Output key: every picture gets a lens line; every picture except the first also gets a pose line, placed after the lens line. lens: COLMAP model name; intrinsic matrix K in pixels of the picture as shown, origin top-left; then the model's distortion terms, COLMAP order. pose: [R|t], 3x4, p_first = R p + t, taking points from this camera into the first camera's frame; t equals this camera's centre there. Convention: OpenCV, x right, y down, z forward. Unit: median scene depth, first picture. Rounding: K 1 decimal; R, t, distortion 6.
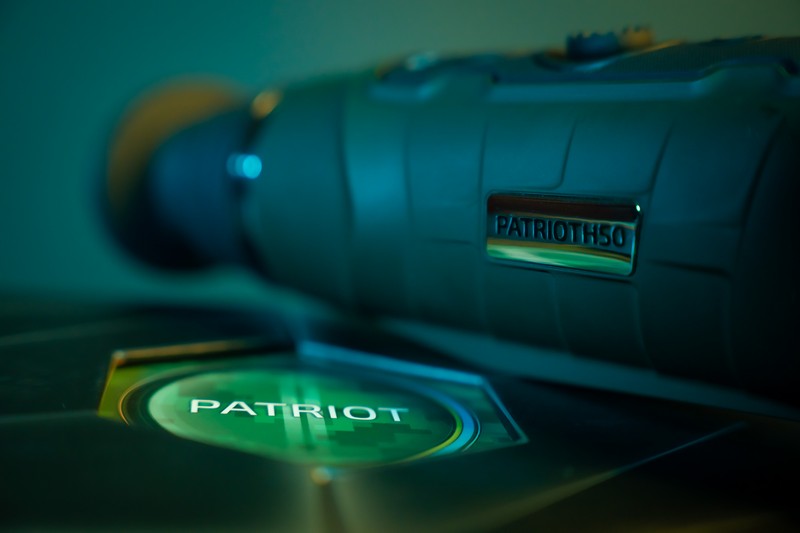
lens RADIAL K [[1485.2, 0, 396.5], [0, 1485.2, 269.6], [0, 0, 1]] dist [0.080248, 0.000000]
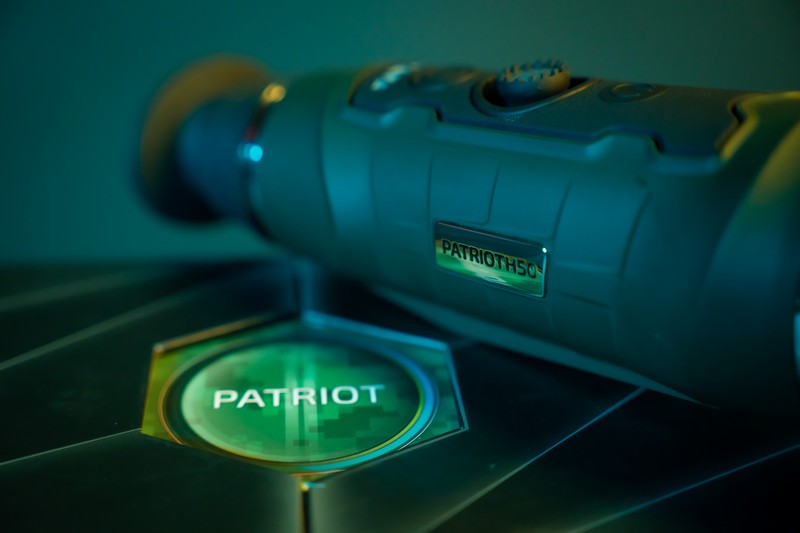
lens RADIAL K [[1485.2, 0, 399.8], [0, 1485.2, 265.6], [0, 0, 1]] dist [0.080248, 0.000000]
pose [[0.996097, -0.054409, -0.069501, 0.119643], [0.069408, 0.969279, 0.235969, -0.317089], [0.054527, -0.239872, 0.969272, -0.224267]]
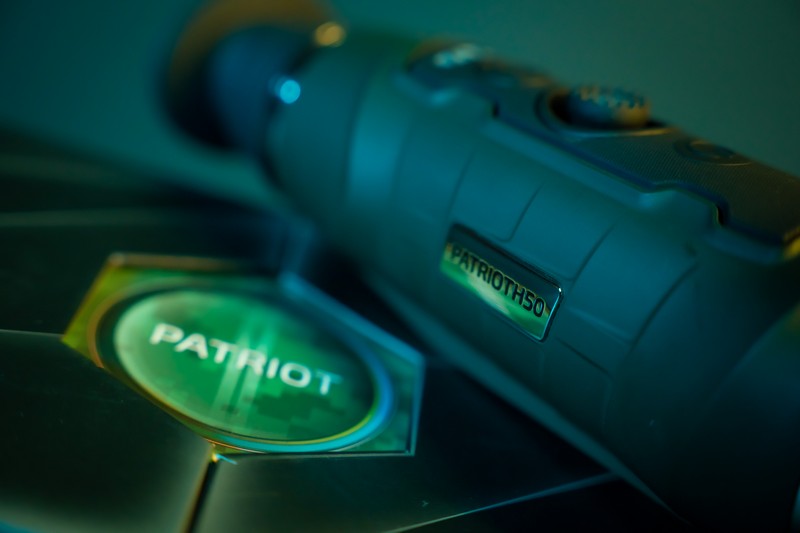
lens RADIAL K [[1485.2, 0, 405.6], [0, 1485.2, 268.7], [0, 0, 1]] dist [0.080248, 0.000000]
pose [[0.960740, 0.266337, -0.077738, 0.125935], [-0.242904, 0.942824, 0.228213, -0.267221], [0.134074, -0.200371, 0.970503, -0.090790]]
